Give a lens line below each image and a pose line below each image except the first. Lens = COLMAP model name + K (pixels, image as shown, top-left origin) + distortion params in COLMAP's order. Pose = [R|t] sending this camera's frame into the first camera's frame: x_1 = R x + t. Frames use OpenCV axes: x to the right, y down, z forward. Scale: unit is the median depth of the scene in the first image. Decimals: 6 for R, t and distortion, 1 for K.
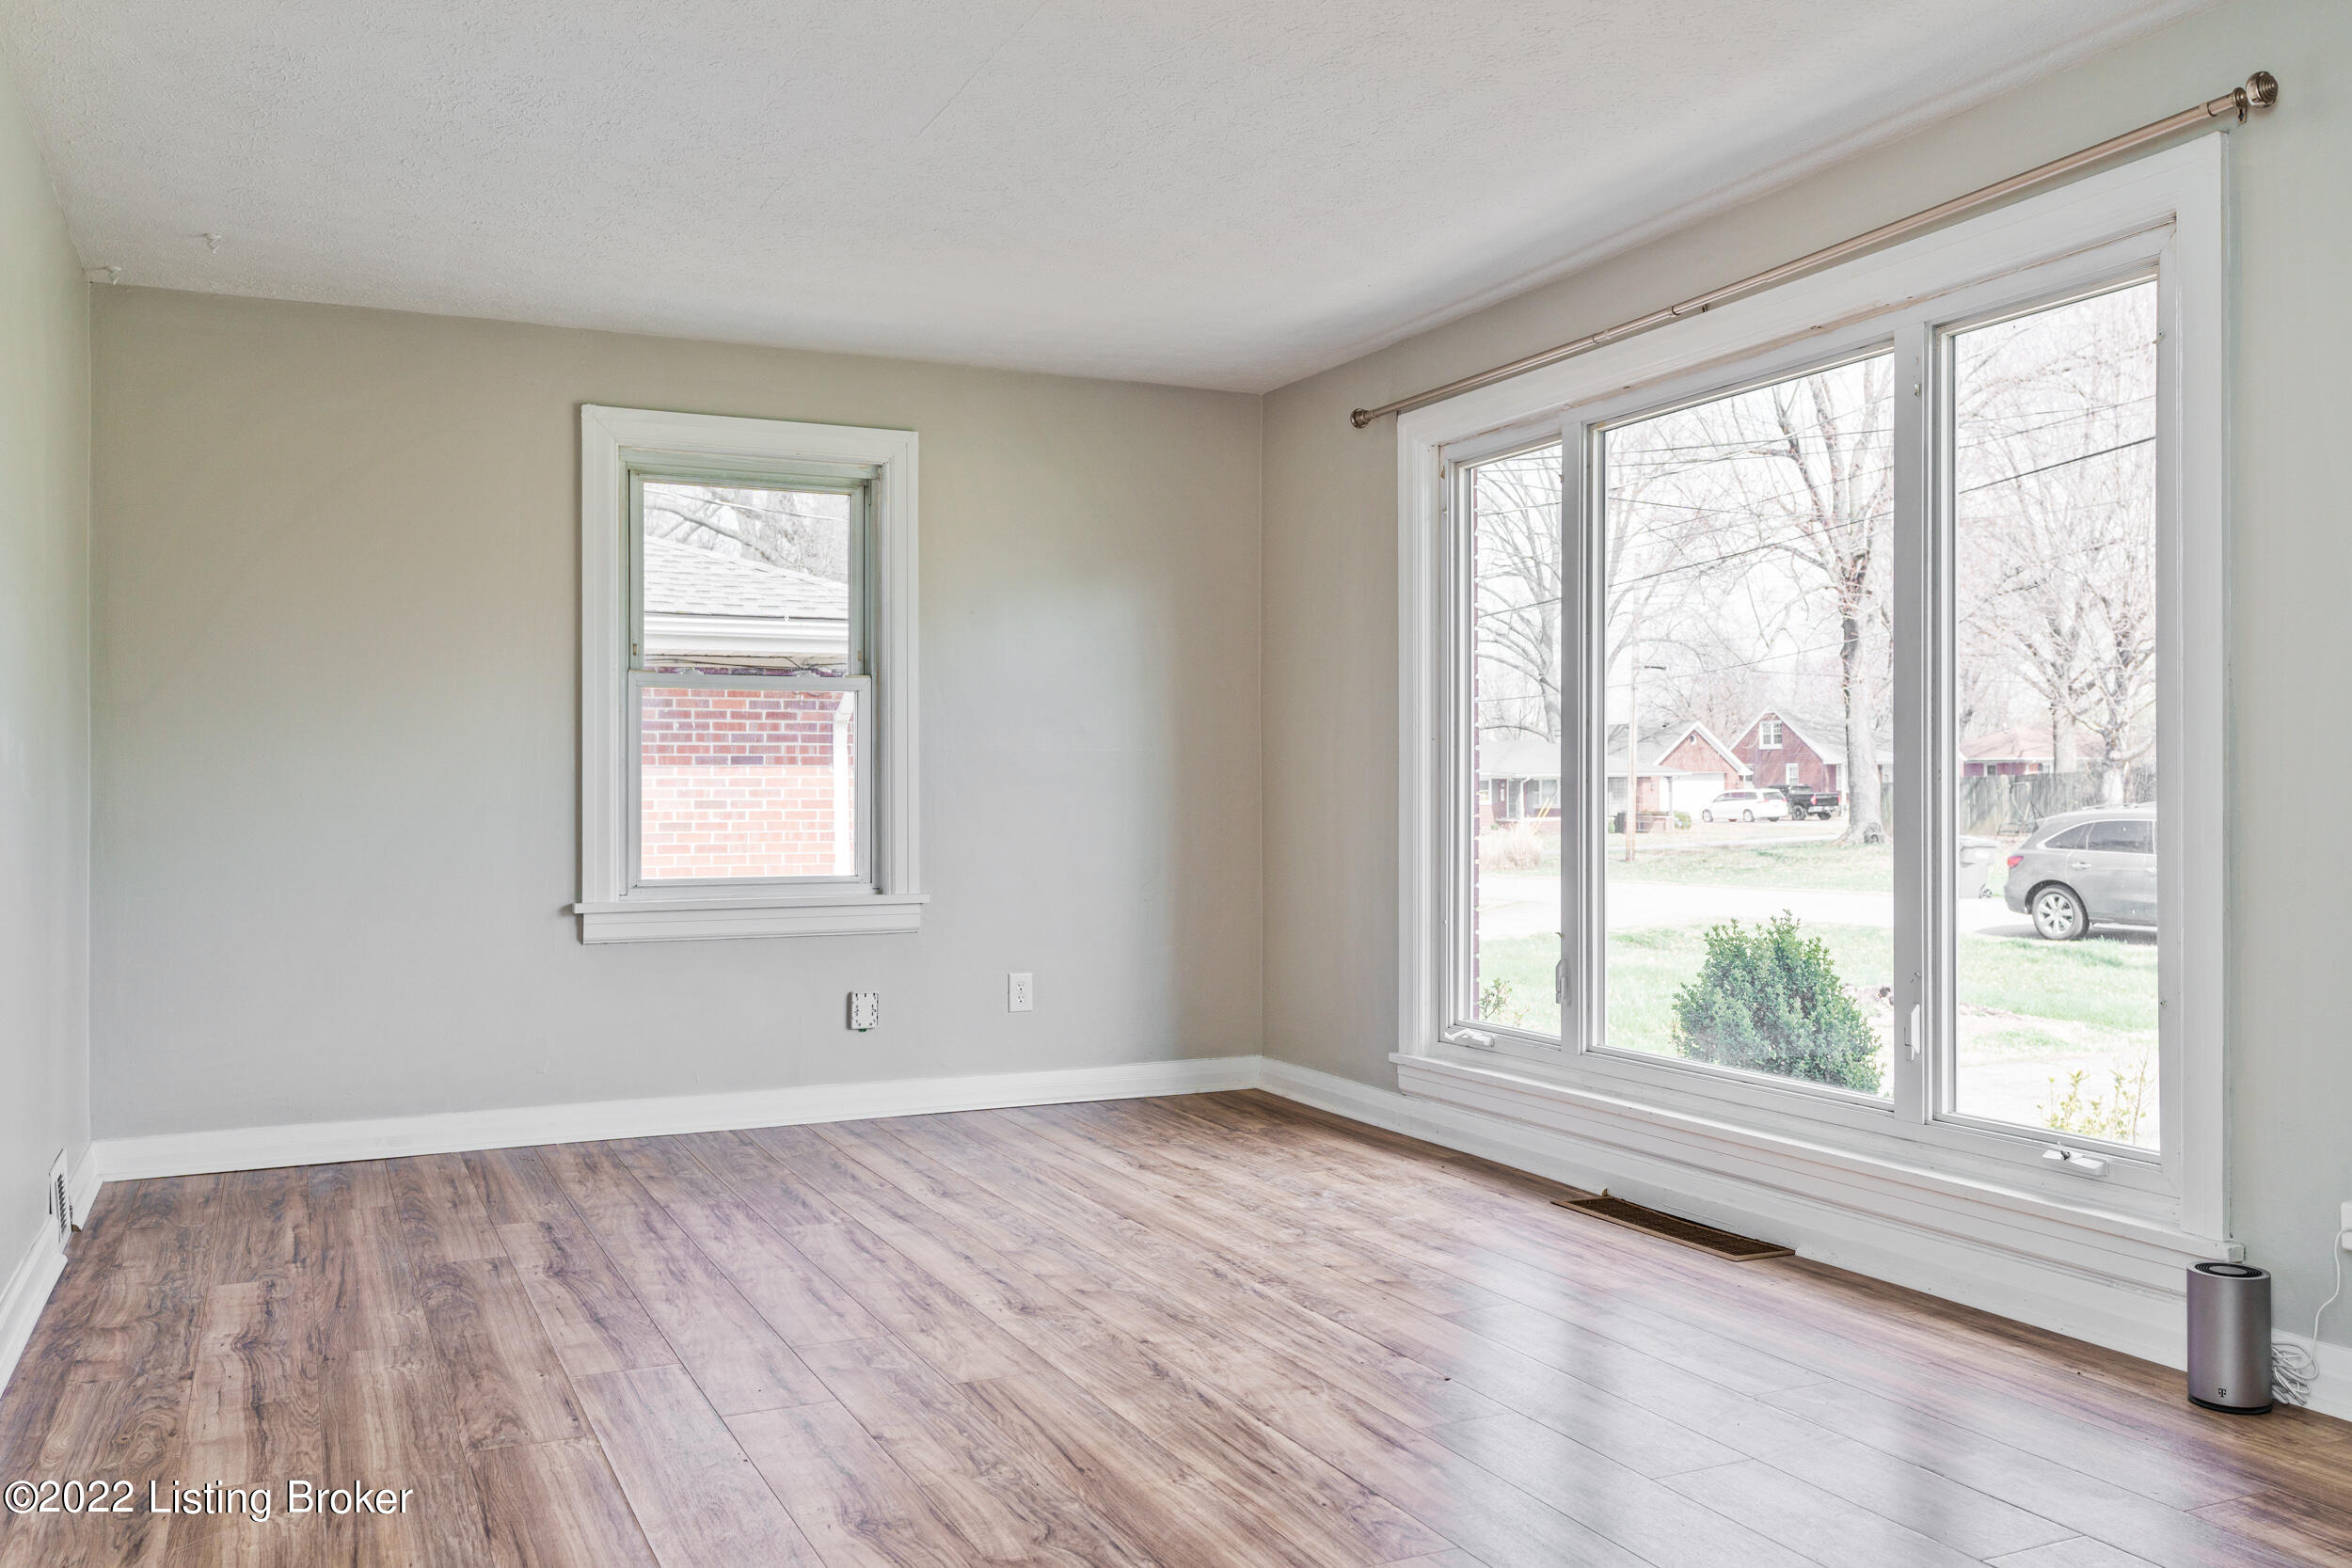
lens RADIAL K [[1880.3, 0, 1183.0], [0, 1880.3, 784.5], [0, 0, 1]] dist [-0.015155, -0.009657]
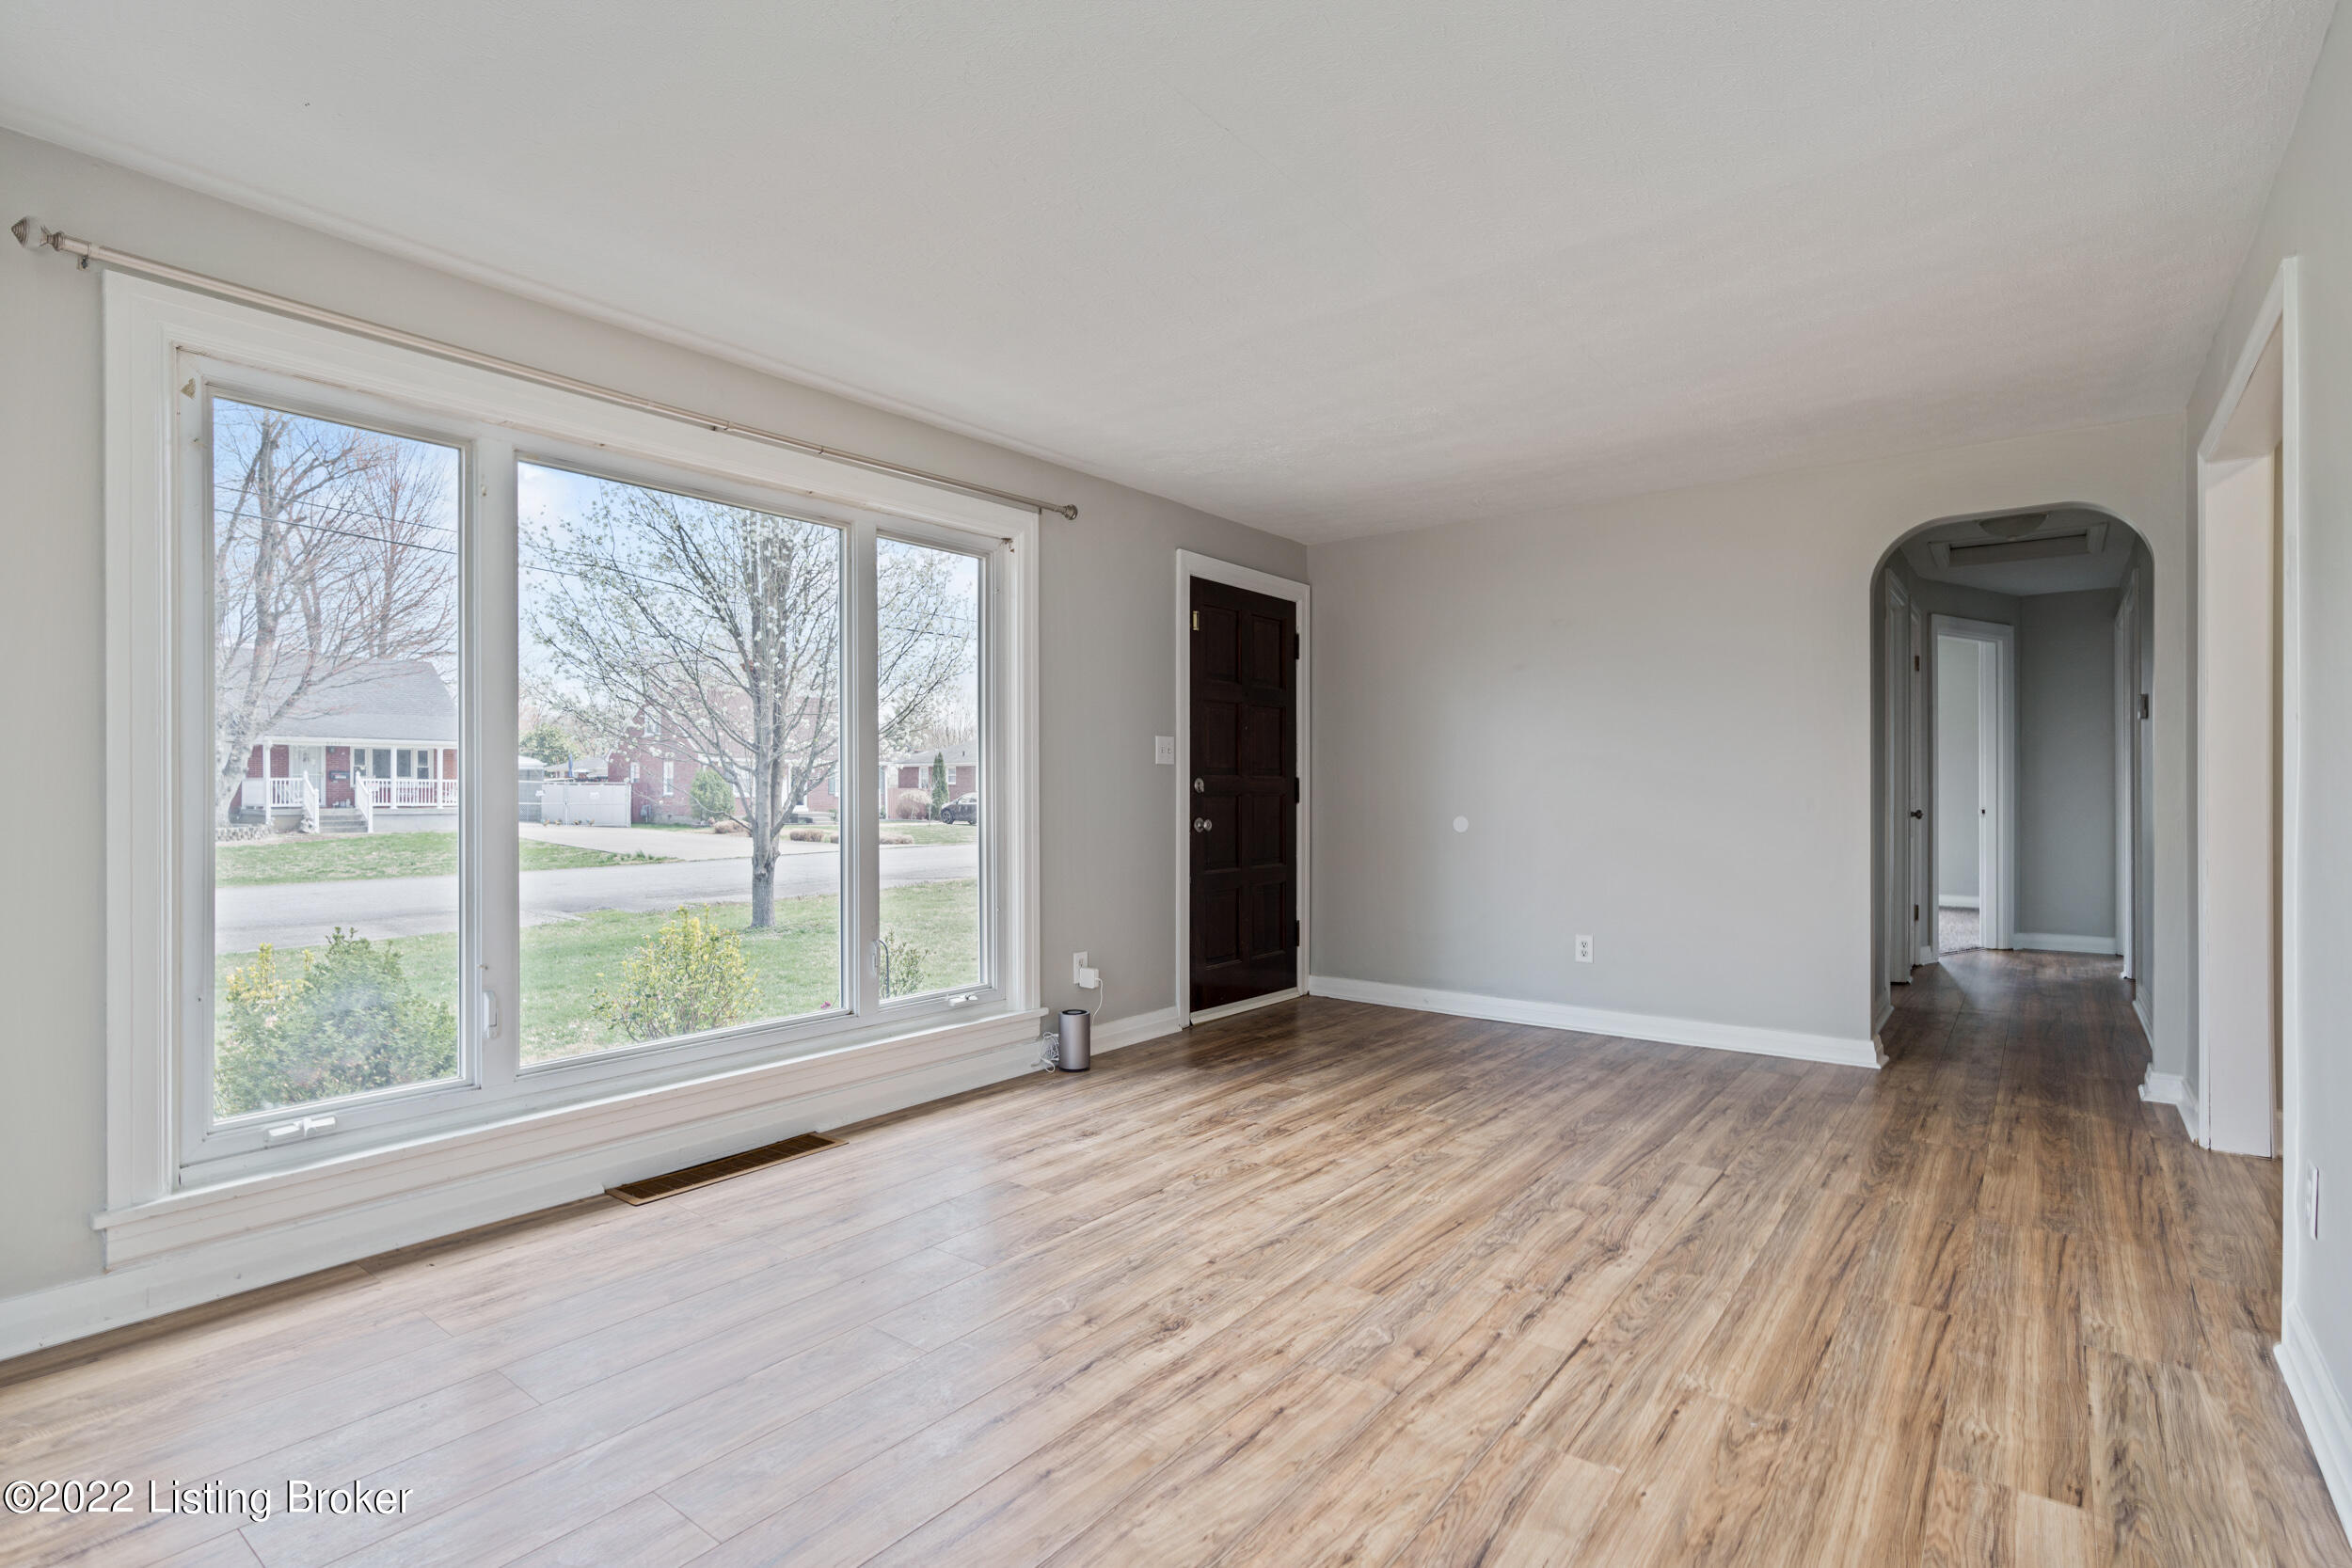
lens RADIAL K [[1099.3, 0, 1190.0], [0, 1099.3, 791.0], [0, 0, 1]] dist [-0.000928, -0.000636]
pose [[-0.445153, -0.003169, 0.895449, -0.760232], [-0.005436, 0.999985, 0.000837, -0.021124], [-0.895438, -0.004495, -0.445164, 1.520033]]
